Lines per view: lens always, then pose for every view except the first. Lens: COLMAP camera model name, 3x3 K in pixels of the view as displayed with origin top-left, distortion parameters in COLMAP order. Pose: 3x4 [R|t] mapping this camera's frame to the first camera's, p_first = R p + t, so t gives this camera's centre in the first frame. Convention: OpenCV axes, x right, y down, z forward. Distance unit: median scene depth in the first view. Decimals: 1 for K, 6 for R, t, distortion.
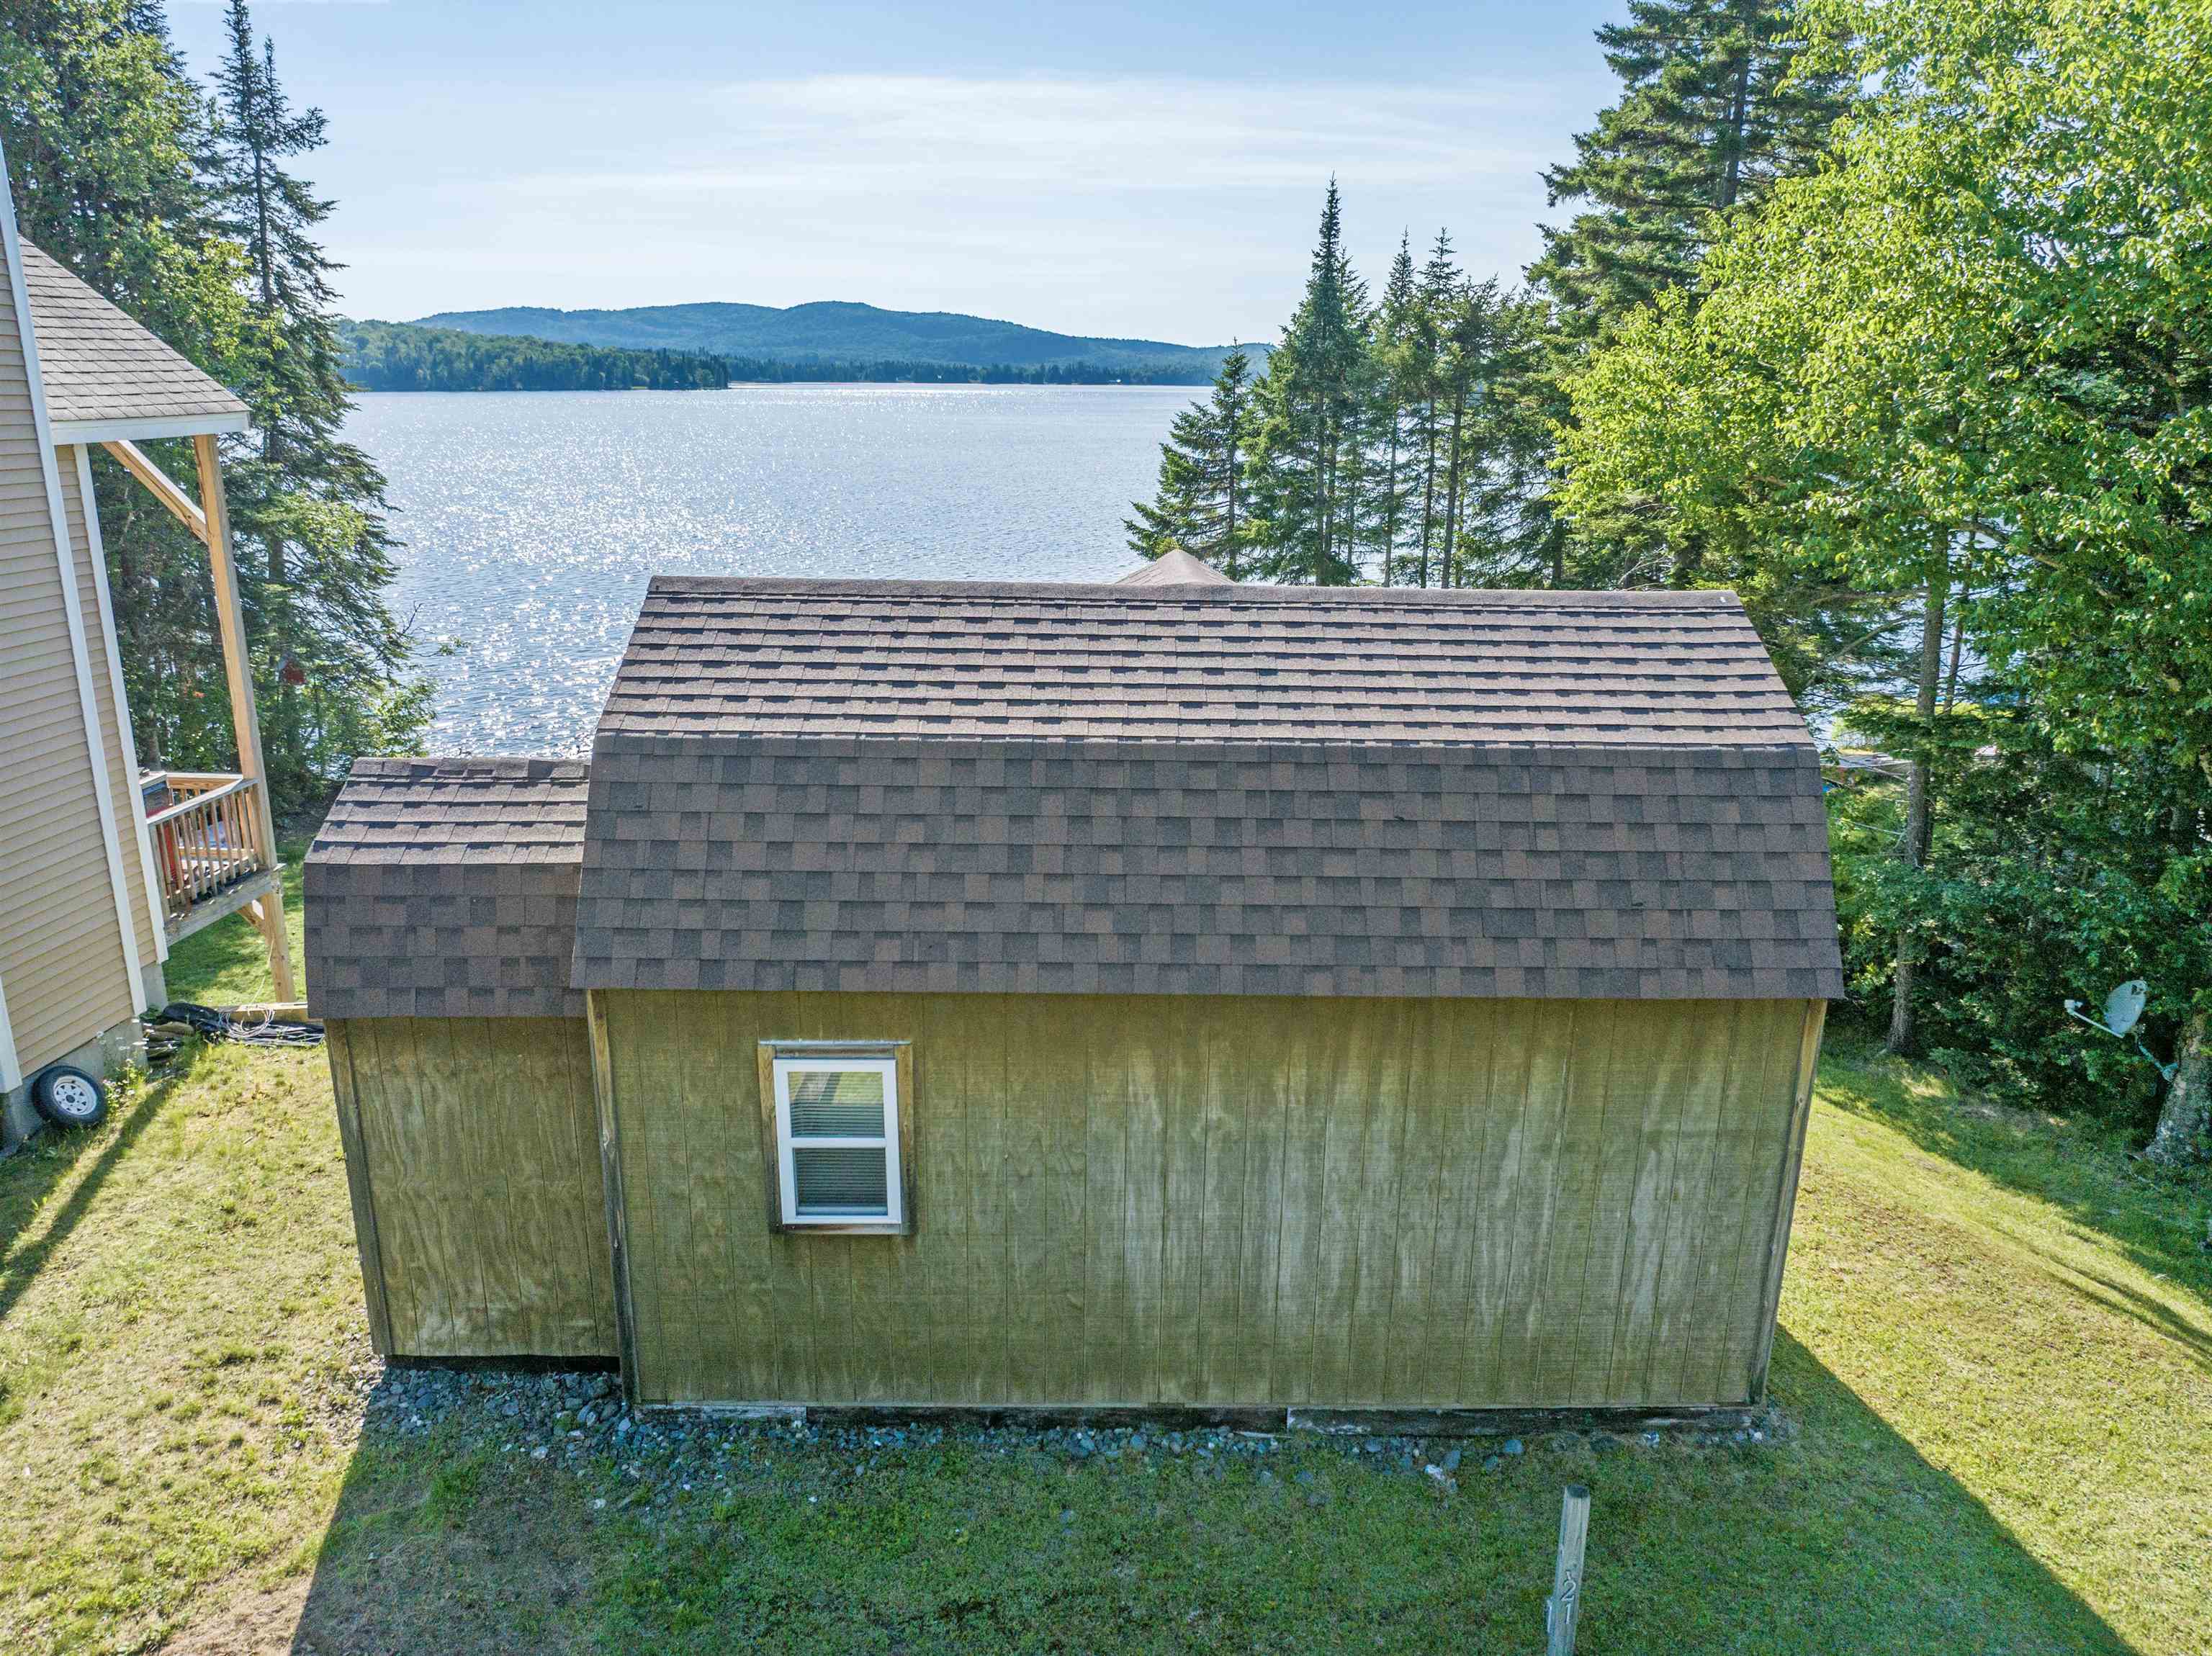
lens RADIAL K [[1557.3, 0, 1114.9], [0, 1557.3, 818.8], [0, 0, 1]] dist [-0.042610, 0.011003]
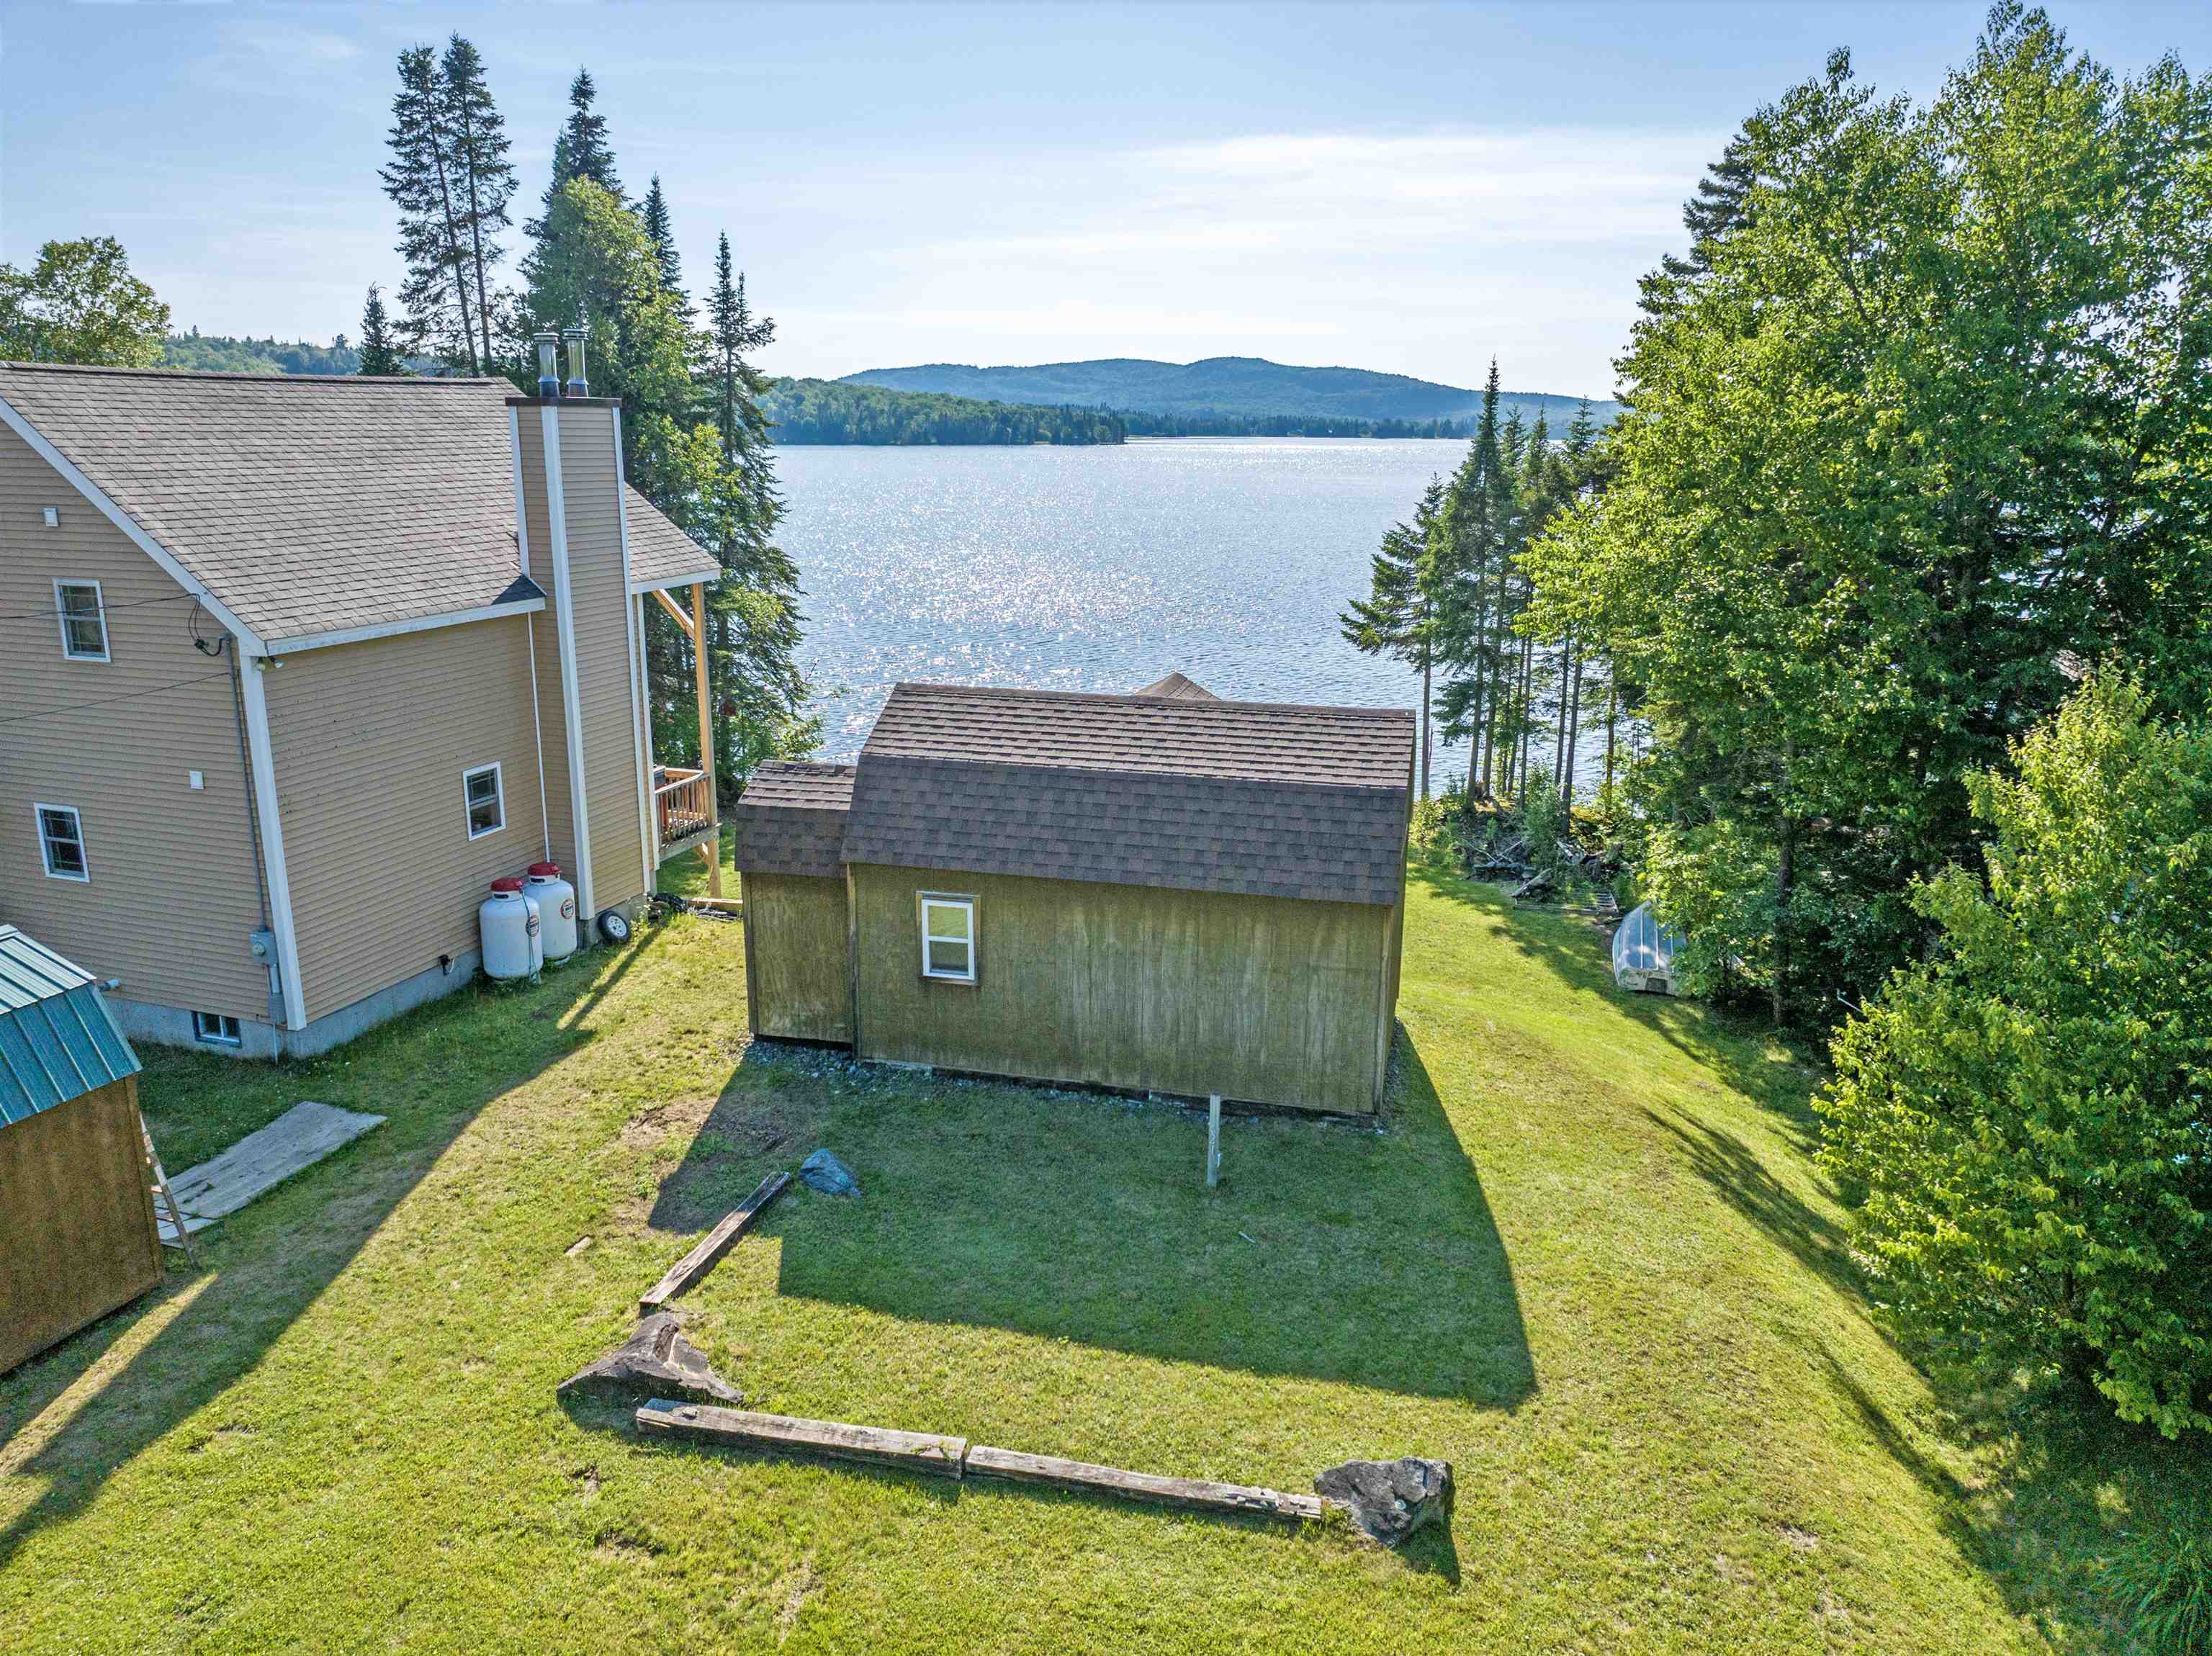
lens RADIAL K [[1557.3, 0, 1115.2], [0, 1557.3, 821.5], [0, 0, 1]] dist [-0.042610, 0.011003]
pose [[0.970397, 0.057573, -0.234554, 0.540710], [-0.064662, 0.997650, -0.022636, 0.068470], [0.232700, 0.037133, 0.971839, -1.071405]]
